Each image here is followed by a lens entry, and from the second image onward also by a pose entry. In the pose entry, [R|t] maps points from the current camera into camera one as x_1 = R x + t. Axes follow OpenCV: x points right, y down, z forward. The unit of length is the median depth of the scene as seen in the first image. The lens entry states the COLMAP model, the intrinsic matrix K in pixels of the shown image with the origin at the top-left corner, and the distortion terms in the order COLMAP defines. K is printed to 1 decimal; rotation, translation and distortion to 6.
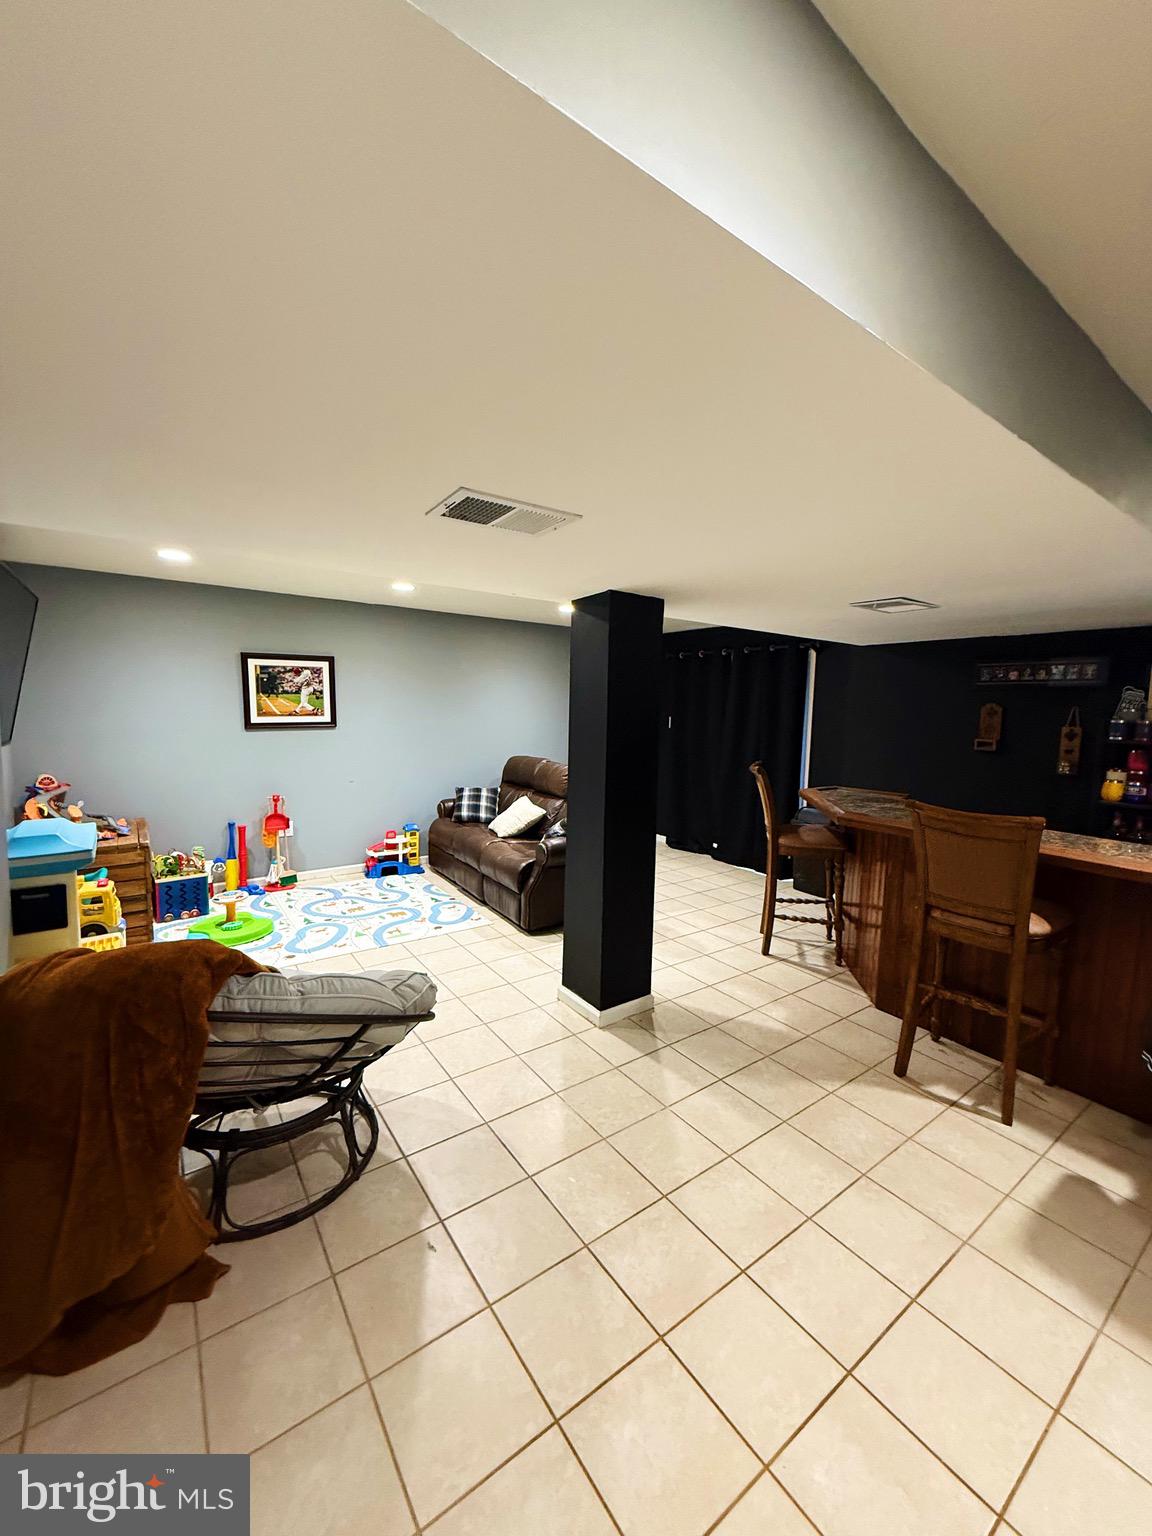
lens RADIAL K [[609.7, 0, 579.7], [0, 609.7, 766.7], [0, 0, 1]] dist [-0.004284, -0.000603]
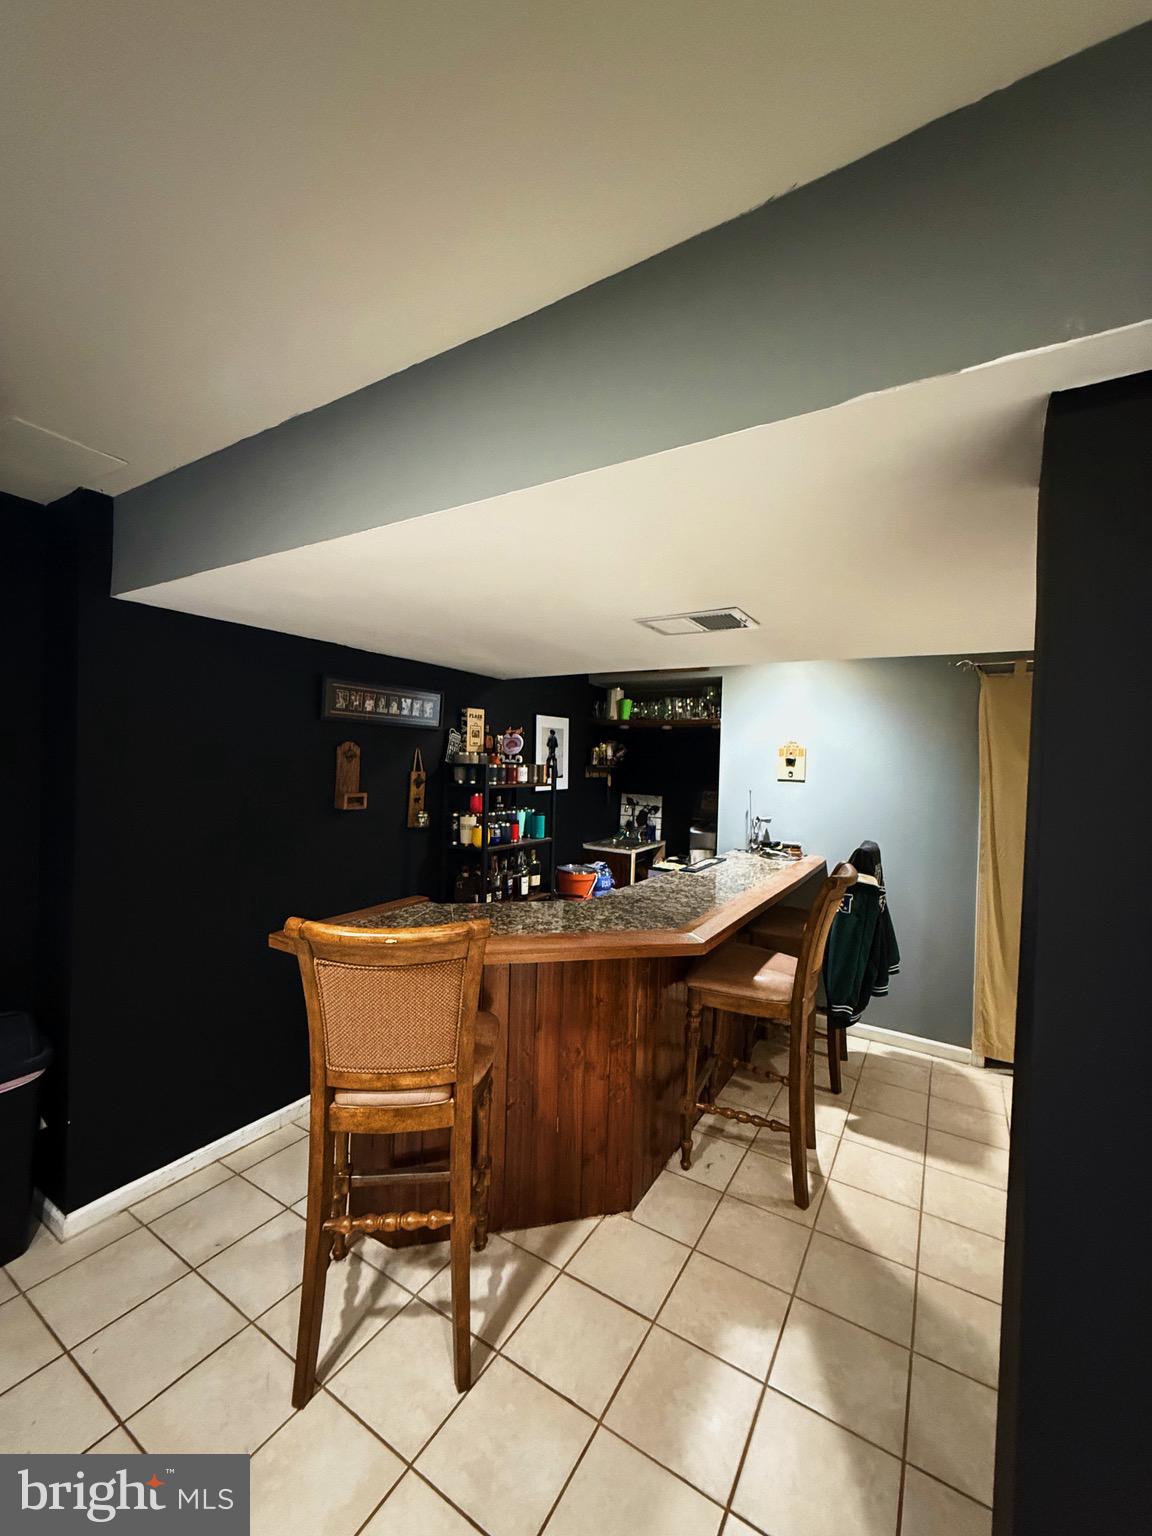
lens RADIAL K [[609.7, 0, 580.9], [0, 609.7, 760.4], [0, 0, 1]] dist [-0.004284, -0.000603]
pose [[-0.386445, -0.033133, 0.921717, -0.076585], [0.048034, 0.997275, 0.055989, -0.118267], [-0.921061, 0.065910, -0.383801, 1.111882]]
